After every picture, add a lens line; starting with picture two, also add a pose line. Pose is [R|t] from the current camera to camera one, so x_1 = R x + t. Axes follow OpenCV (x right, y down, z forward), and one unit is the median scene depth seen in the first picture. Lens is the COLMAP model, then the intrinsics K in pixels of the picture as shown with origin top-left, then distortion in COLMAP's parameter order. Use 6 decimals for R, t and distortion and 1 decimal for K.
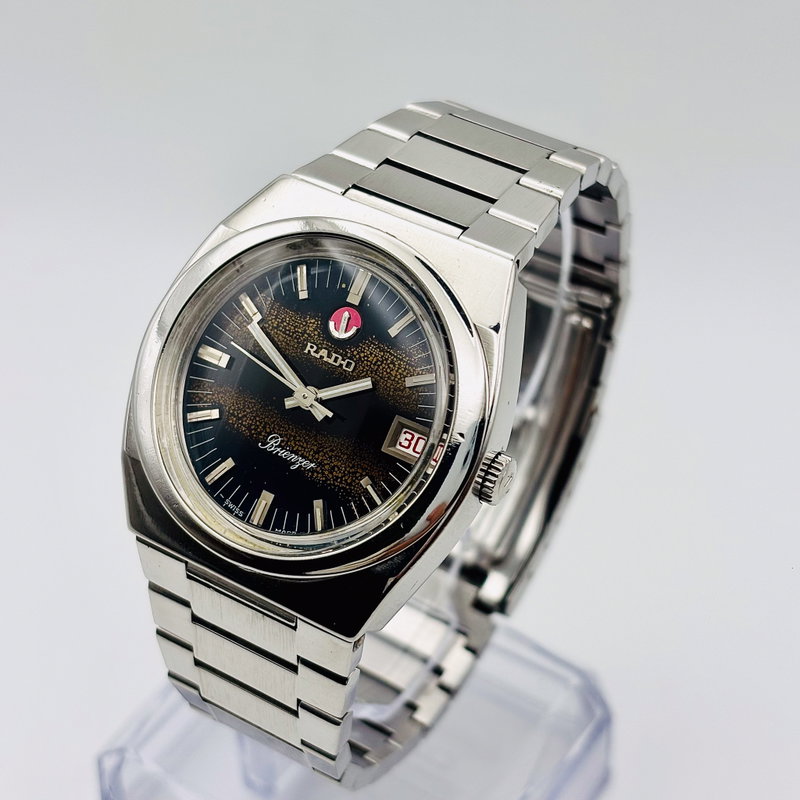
lens RADIAL K [[1662.3, 0, 399.1], [0, 1662.3, 403.2], [0, 0, 1]] dist [0.432637, 0.000000]
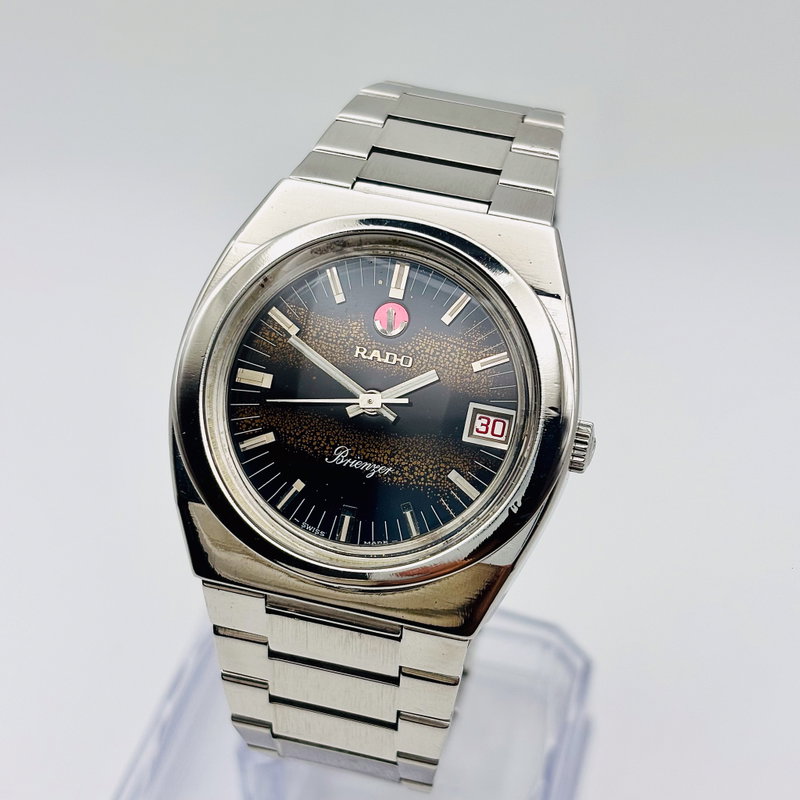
lens RADIAL K [[1662.3, 0, 401.9], [0, 1662.3, 397.4], [0, 0, 1]] dist [0.432637, 0.000000]
pose [[0.955070, -0.185493, 0.231156, -0.252813], [0.183457, 0.982555, 0.030466, -0.031208], [-0.232774, 0.013310, 0.972440, 0.056427]]
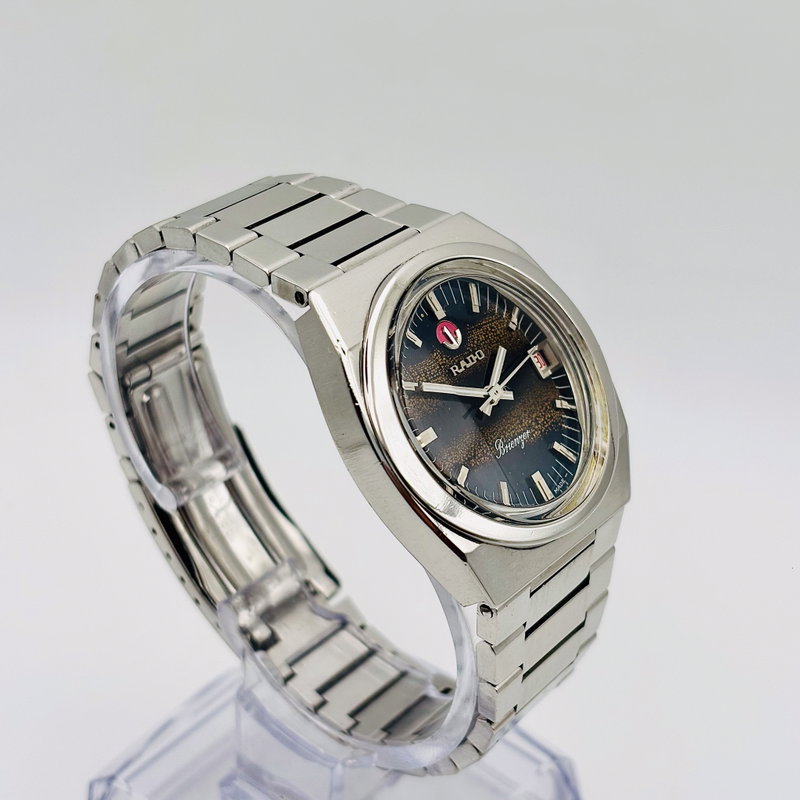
lens RADIAL K [[1662.3, 0, 396.8], [0, 1662.3, 402.7], [0, 0, 1]] dist [0.432637, 0.000000]
pose [[0.125213, -0.564676, 0.815759, -0.971581], [0.599280, 0.698330, 0.391405, -0.473128], [-0.790686, 0.439860, 0.425839, 0.549628]]
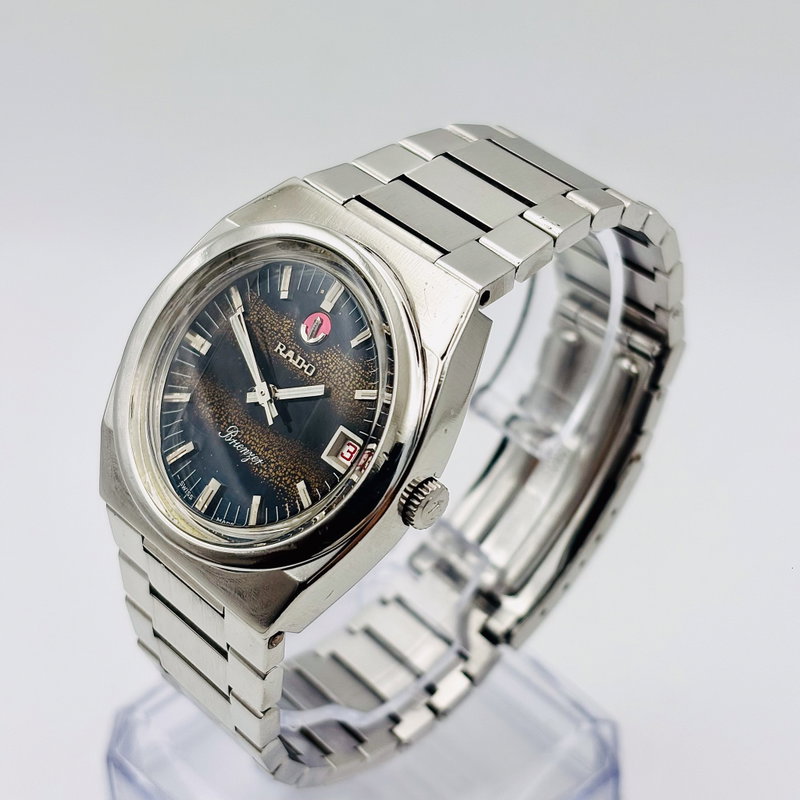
lens RADIAL K [[1662.3, 0, 400.5], [0, 1662.3, 403.8], [0, 0, 1]] dist [0.432637, 0.000000]
pose [[0.968203, 0.153059, -0.197879, 0.220675], [-0.153663, 0.988046, 0.012390, -0.022713], [0.197410, 0.018410, 0.980148, 0.014968]]
